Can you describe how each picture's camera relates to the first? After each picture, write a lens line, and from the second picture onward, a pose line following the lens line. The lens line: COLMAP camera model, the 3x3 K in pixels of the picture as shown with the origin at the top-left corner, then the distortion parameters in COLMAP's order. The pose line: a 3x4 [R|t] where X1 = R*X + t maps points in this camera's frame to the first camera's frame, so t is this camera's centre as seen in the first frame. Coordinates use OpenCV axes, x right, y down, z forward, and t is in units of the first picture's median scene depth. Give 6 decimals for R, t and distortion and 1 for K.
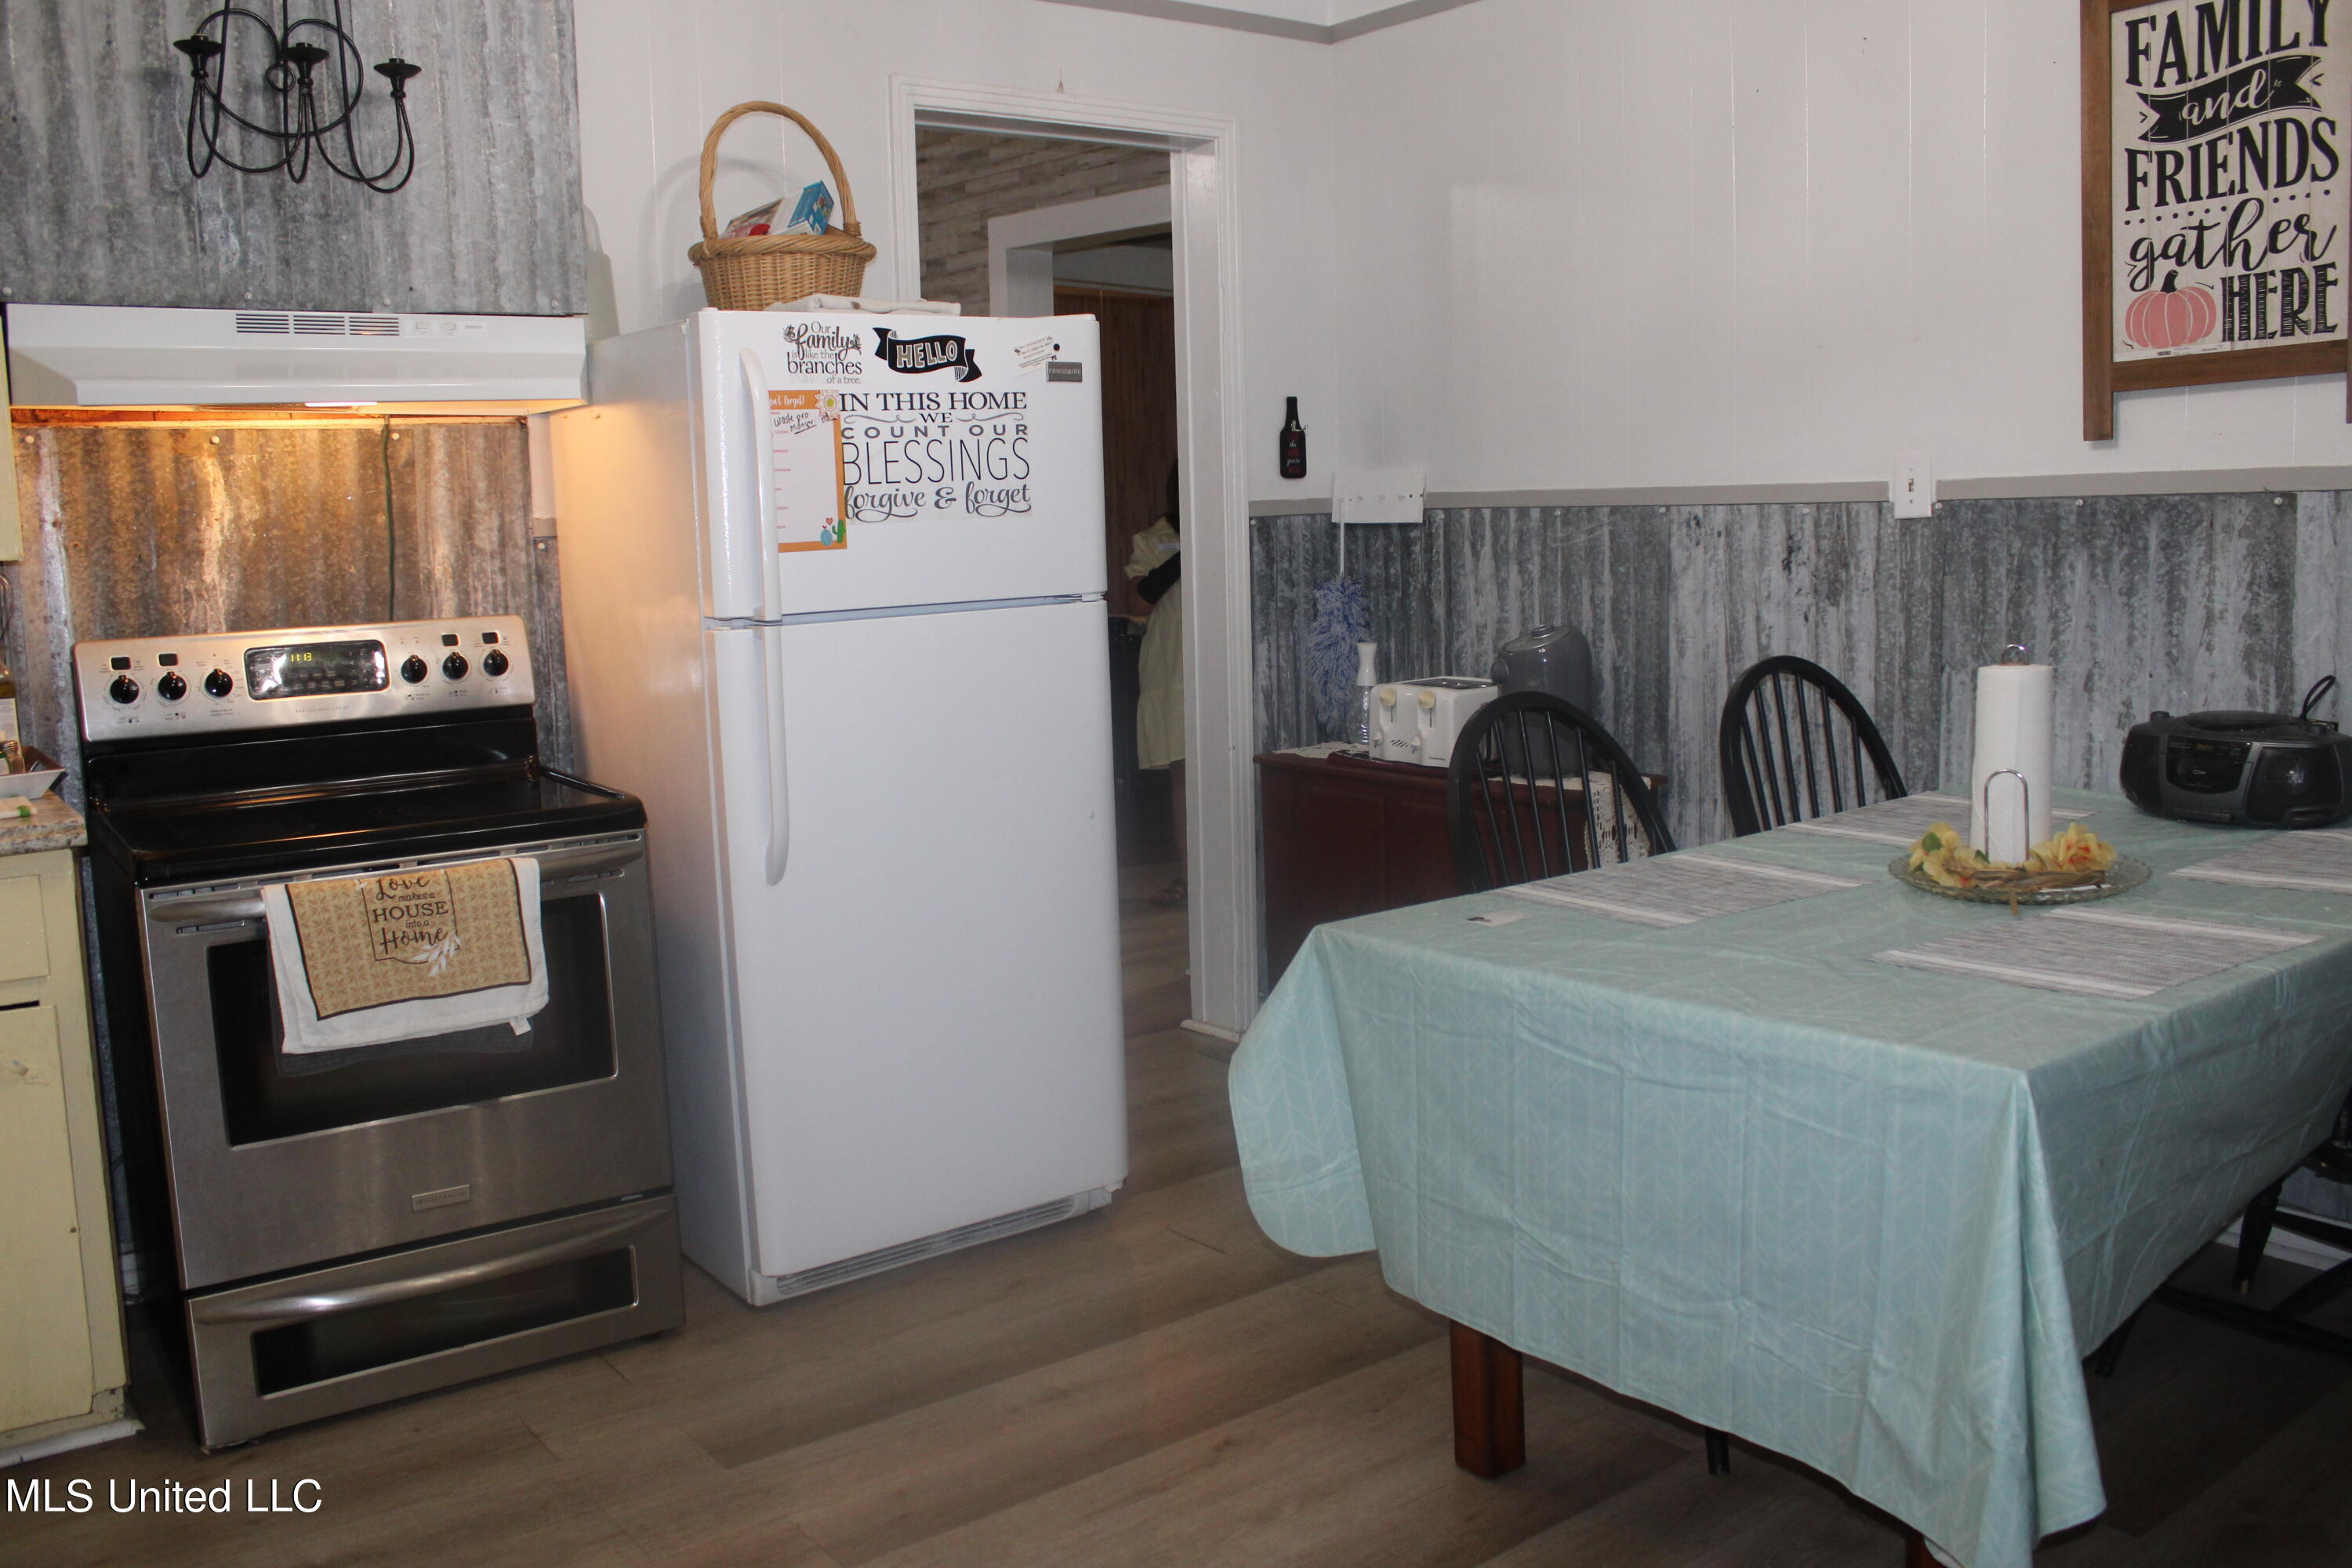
lens RADIAL K [[1954.1, 0, 1162.3], [0, 1954.1, 809.2], [0, 0, 1]] dist [-0.122688, 0.087435]
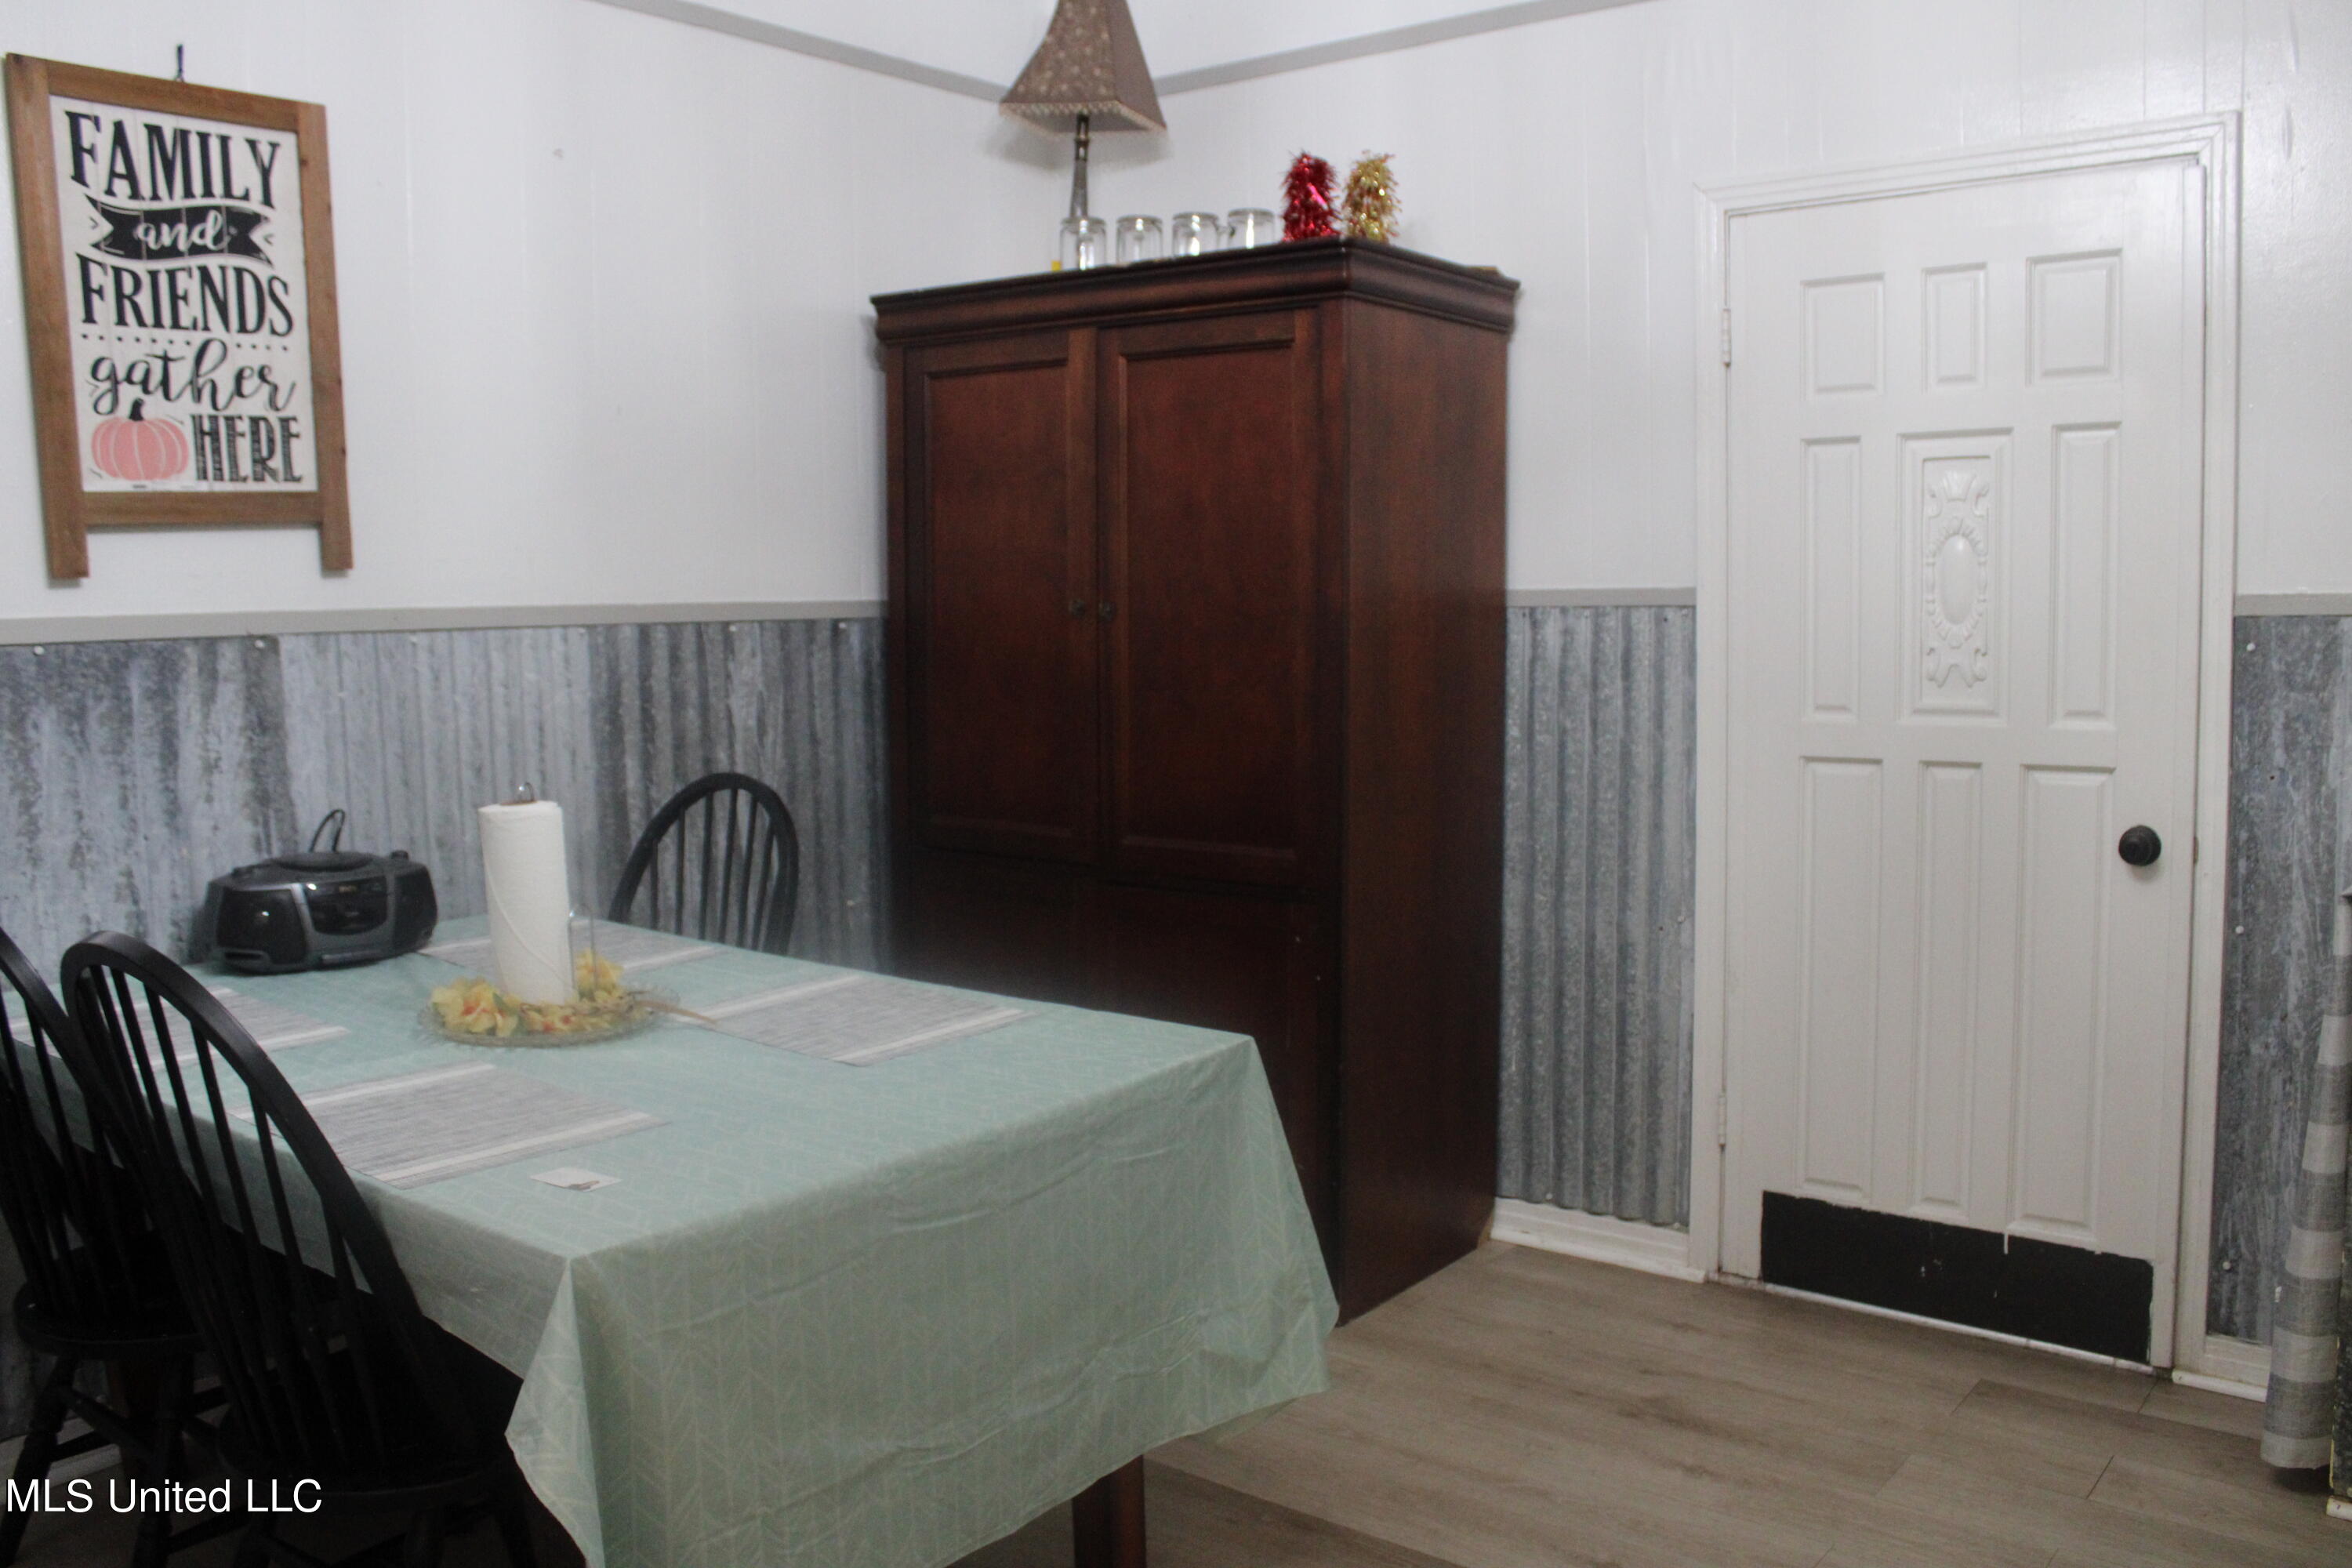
lens RADIAL K [[1954.1, 0, 1184.8], [0, 1954.1, 794.7], [0, 0, 1]] dist [-0.122688, 0.087435]
pose [[-0.267860, -0.061219, 0.961511, -0.509623], [0.167165, 0.979890, 0.108959, -0.112593], [-0.948845, 0.189917, -0.252240, 0.797984]]
